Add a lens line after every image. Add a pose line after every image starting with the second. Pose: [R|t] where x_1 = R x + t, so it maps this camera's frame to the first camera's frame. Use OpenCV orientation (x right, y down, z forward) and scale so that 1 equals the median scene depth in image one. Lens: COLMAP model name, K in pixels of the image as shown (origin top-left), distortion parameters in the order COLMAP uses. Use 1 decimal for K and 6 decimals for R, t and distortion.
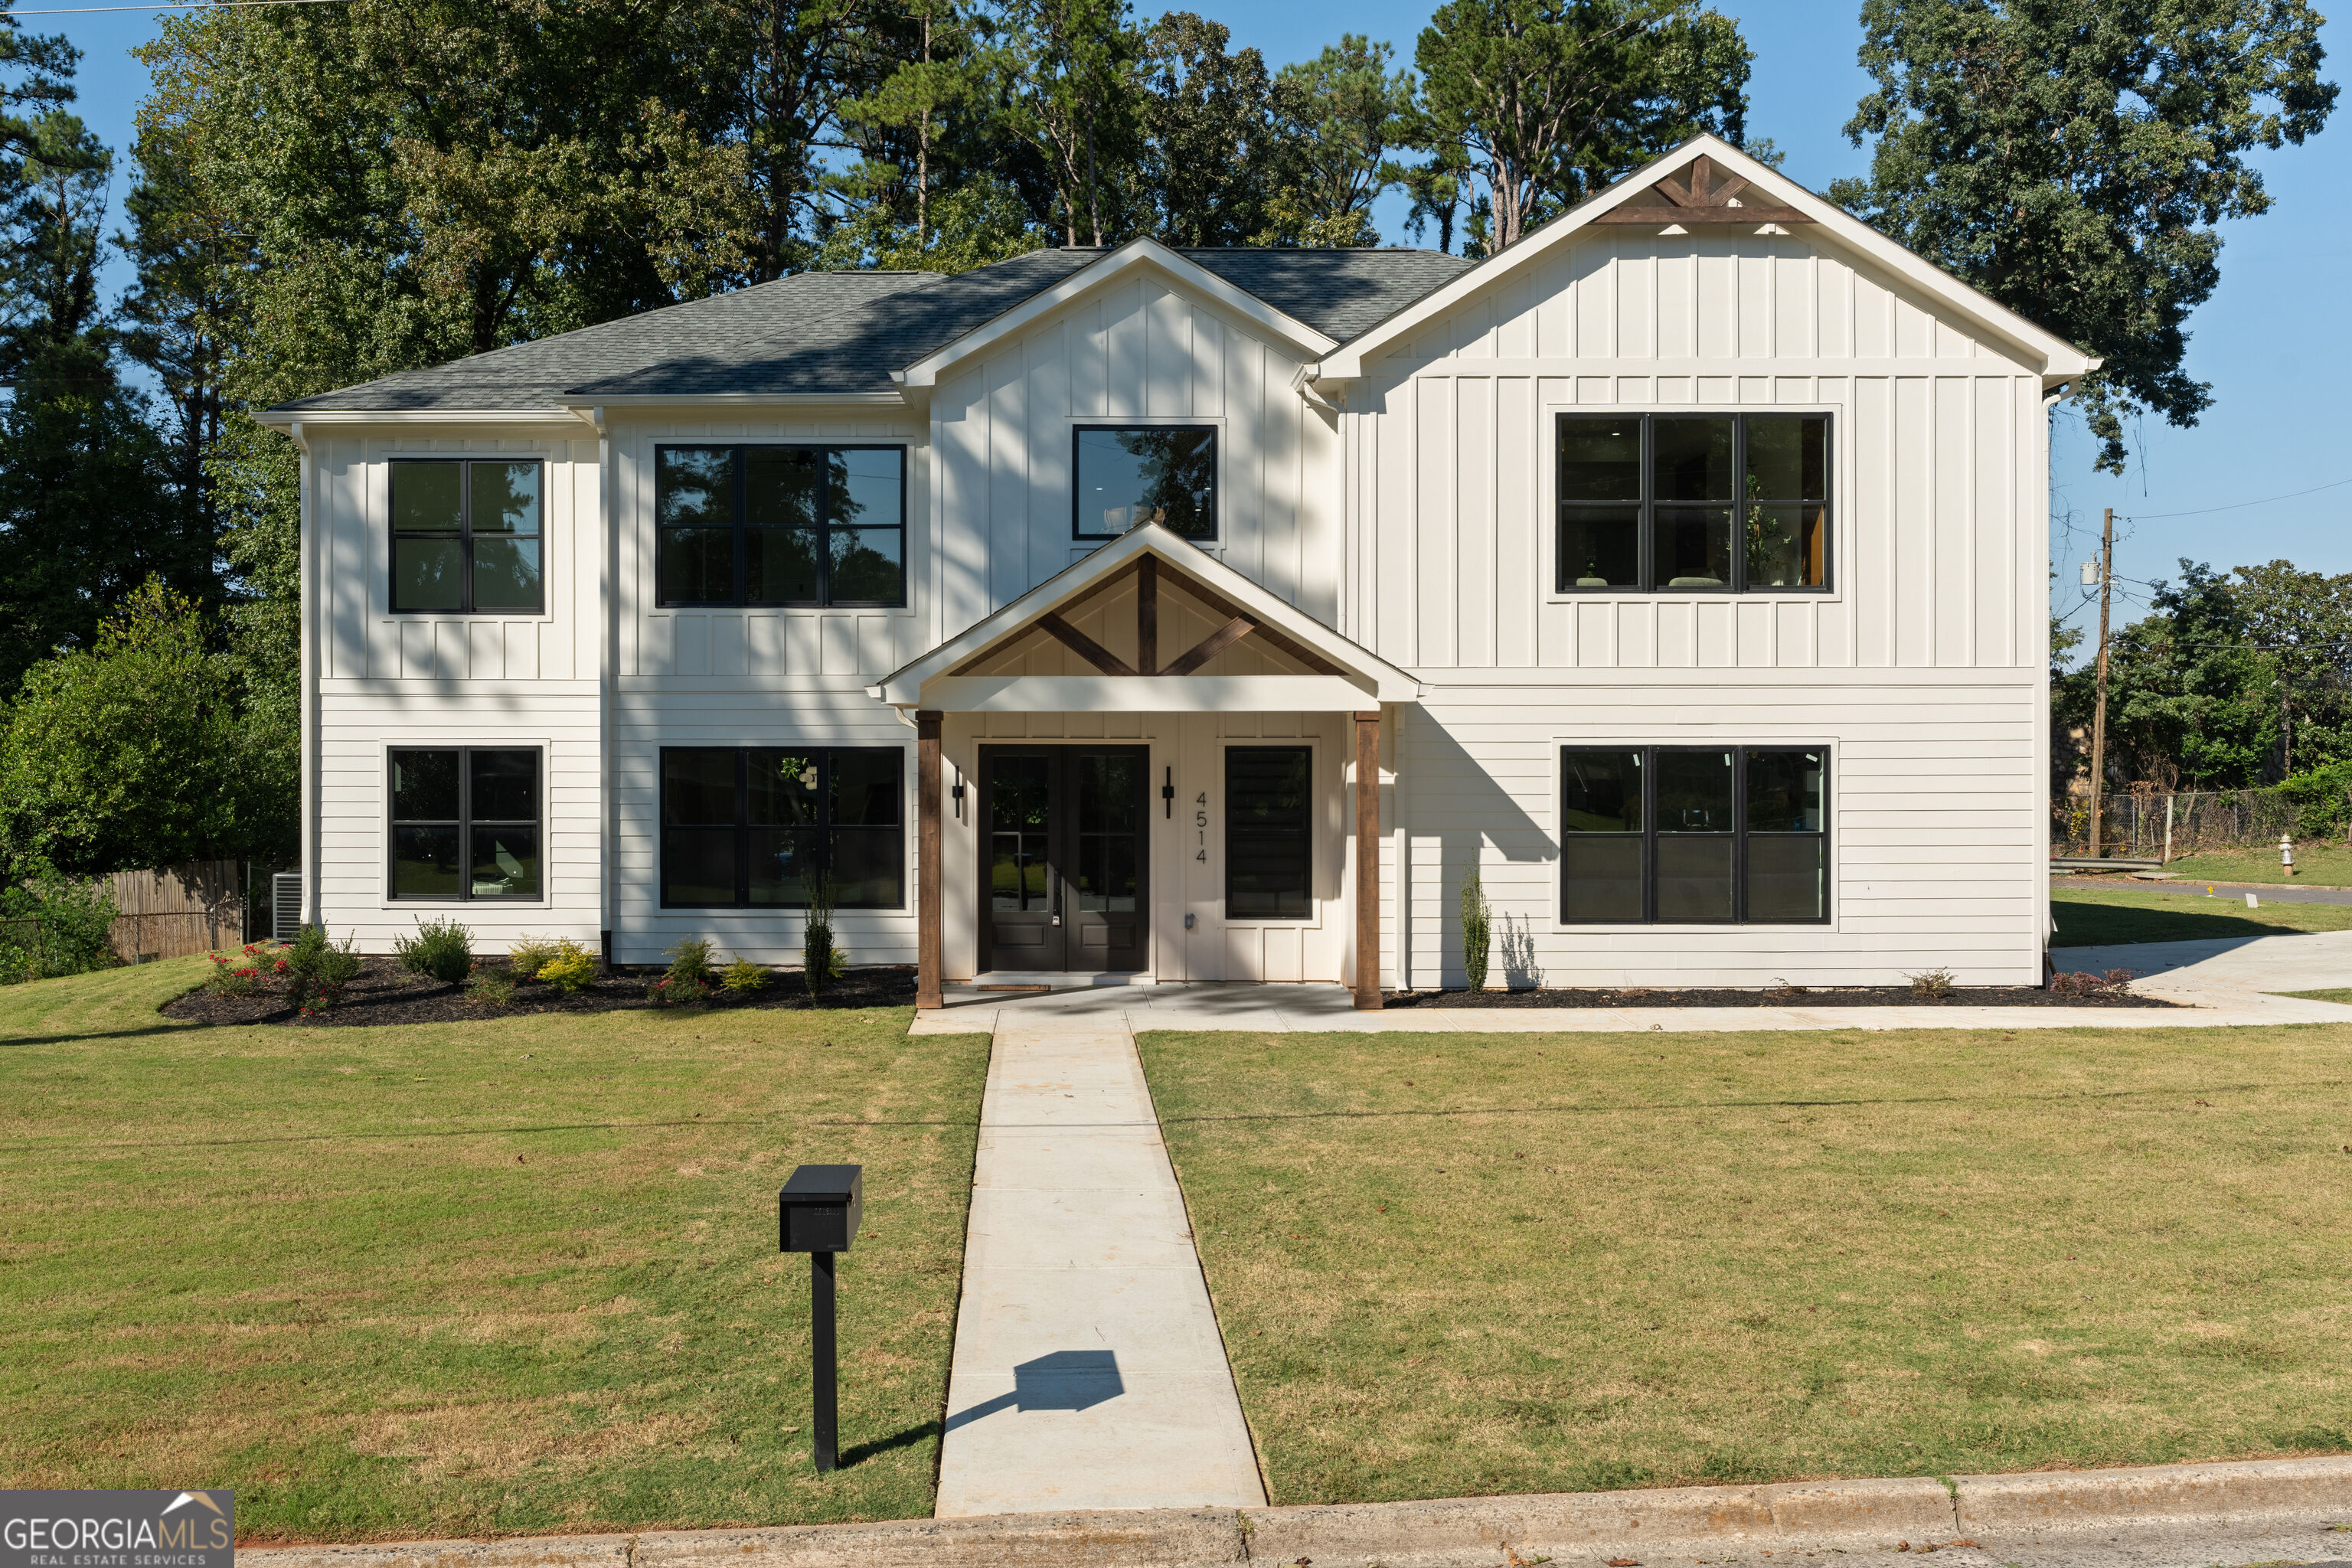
lens RADIAL K [[1932.8, 0, 1176.0], [0, 1932.8, 784.0], [0, 0, 1]] dist [-0.003012, -0.055949]
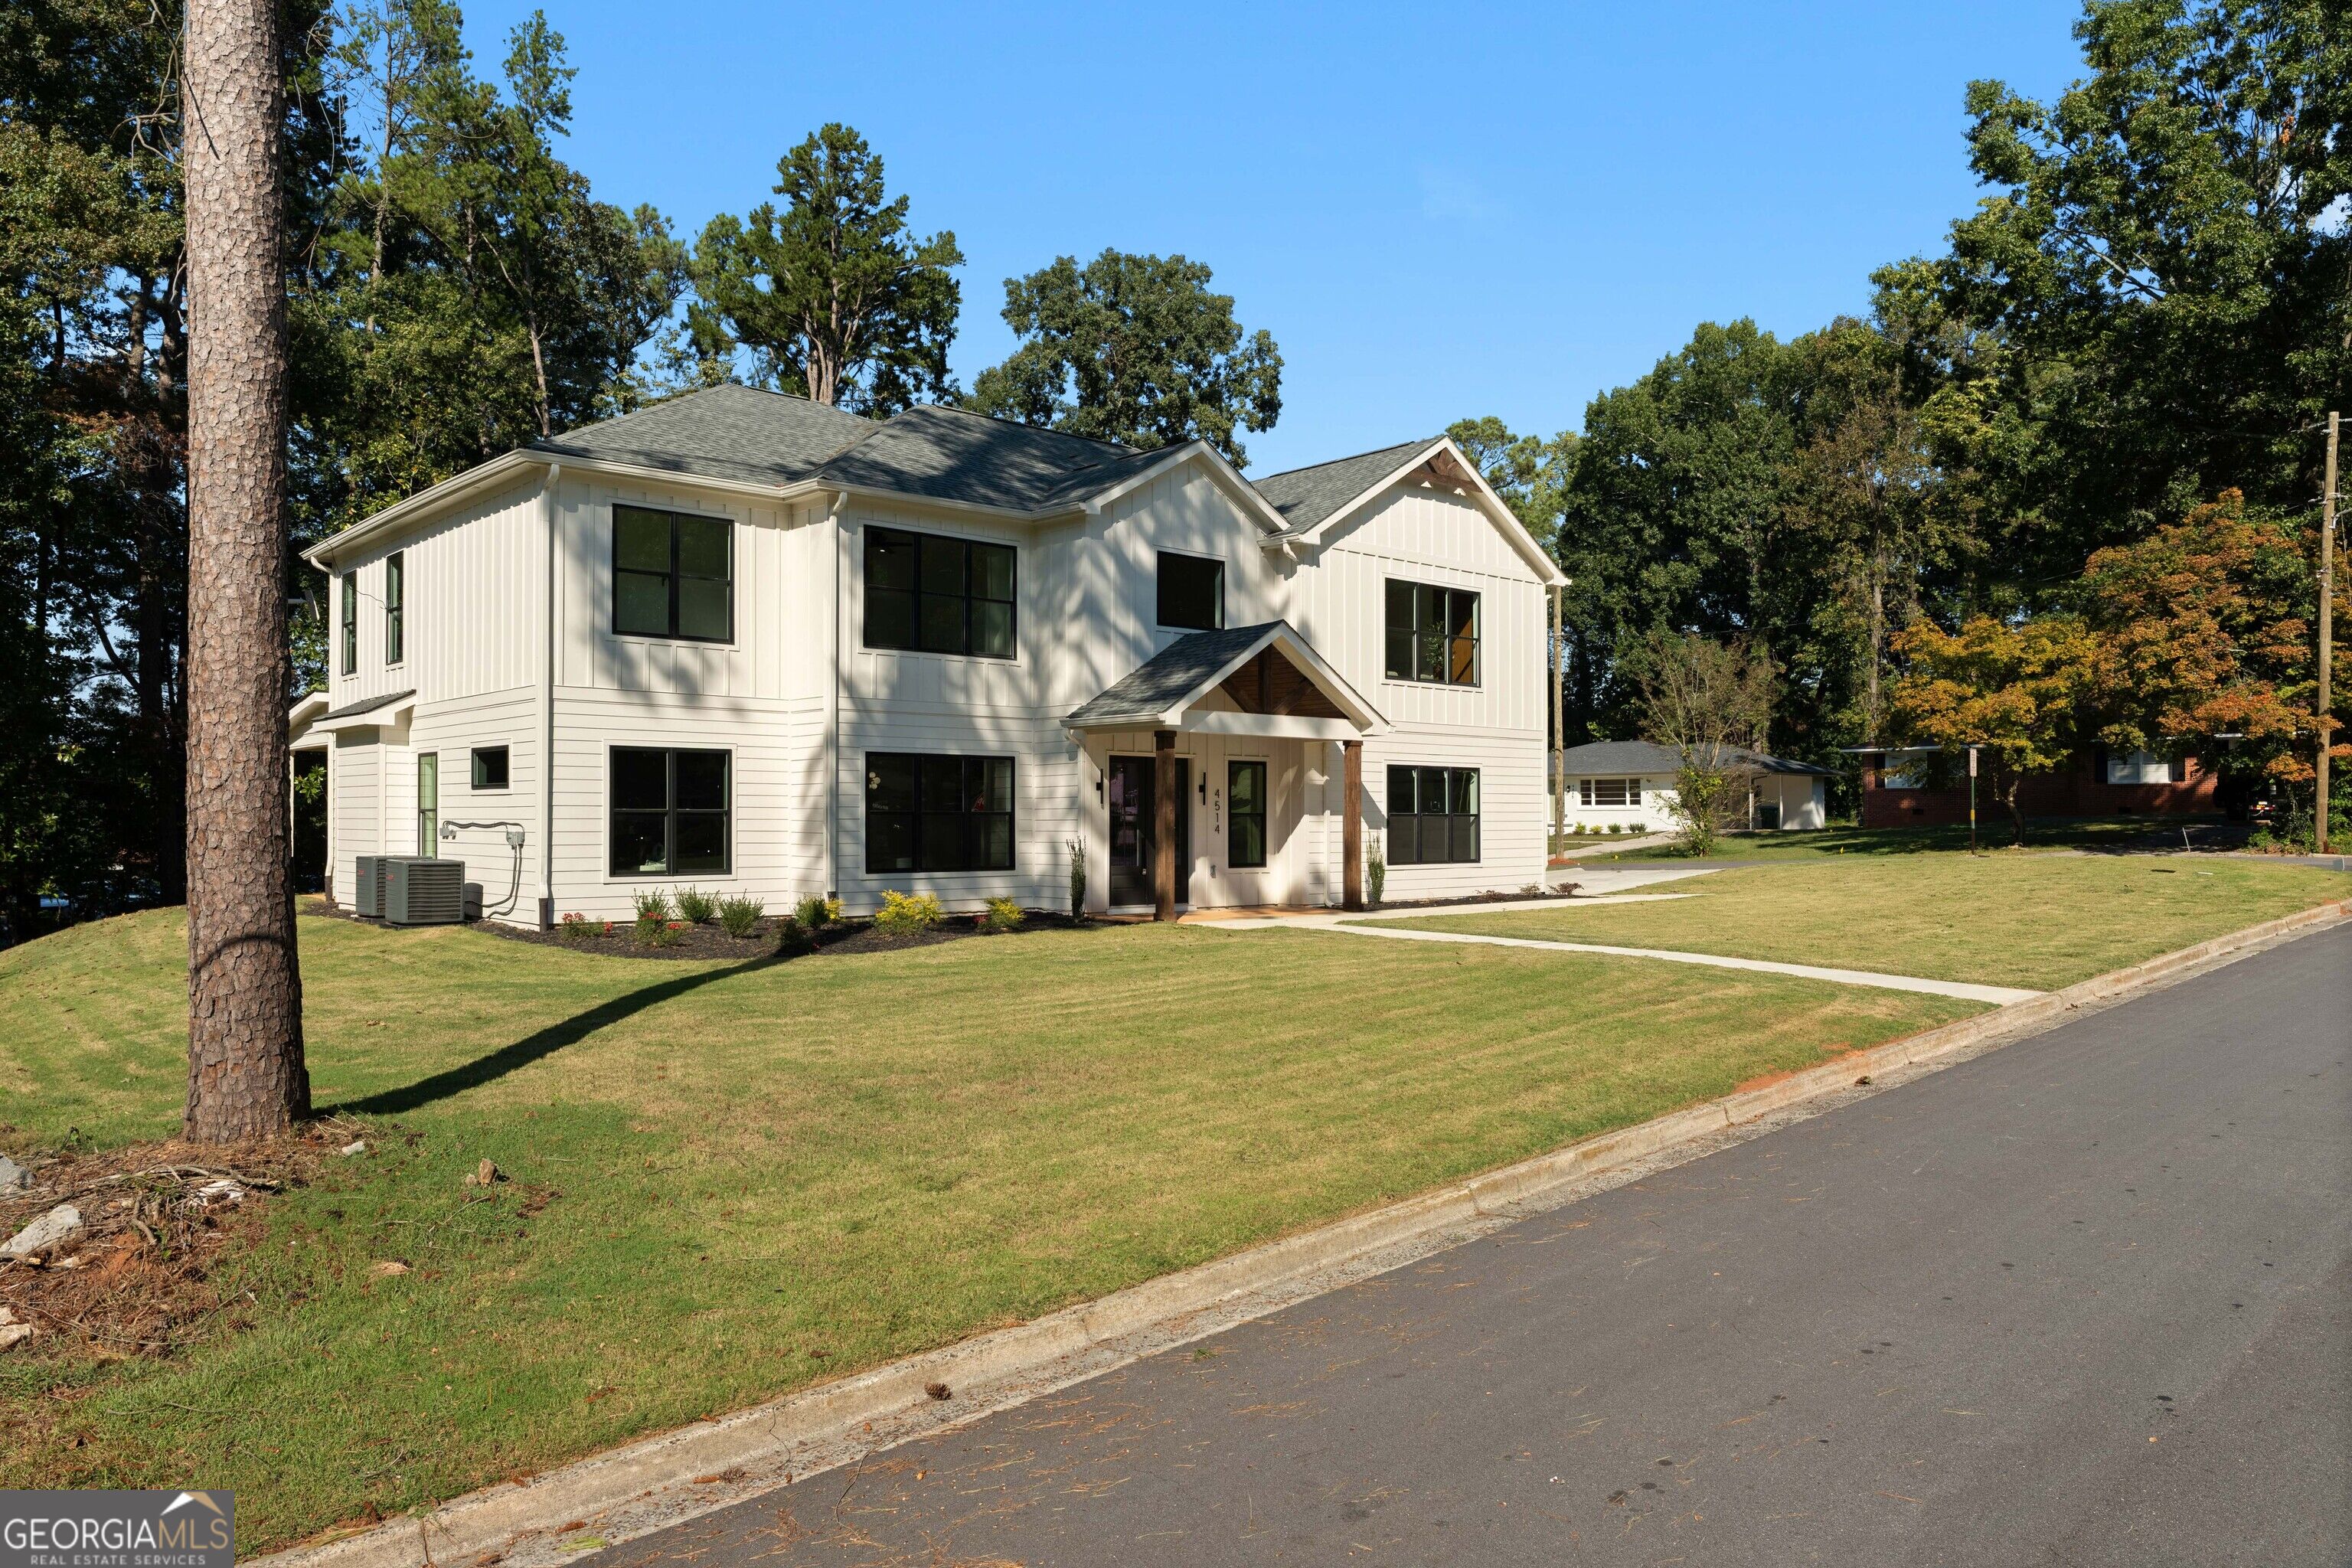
lens RADIAL K [[1550.5, 0, 1176.0], [0, 1550.5, 784.0], [0, 0, 1]] dist [-0.003641, -0.000415]
pose [[0.724734, 0.014086, 0.688885, -0.917485], [0.001502, 0.999756, -0.022022, 0.029261], [-0.689027, 0.016995, 0.724536, 0.101587]]
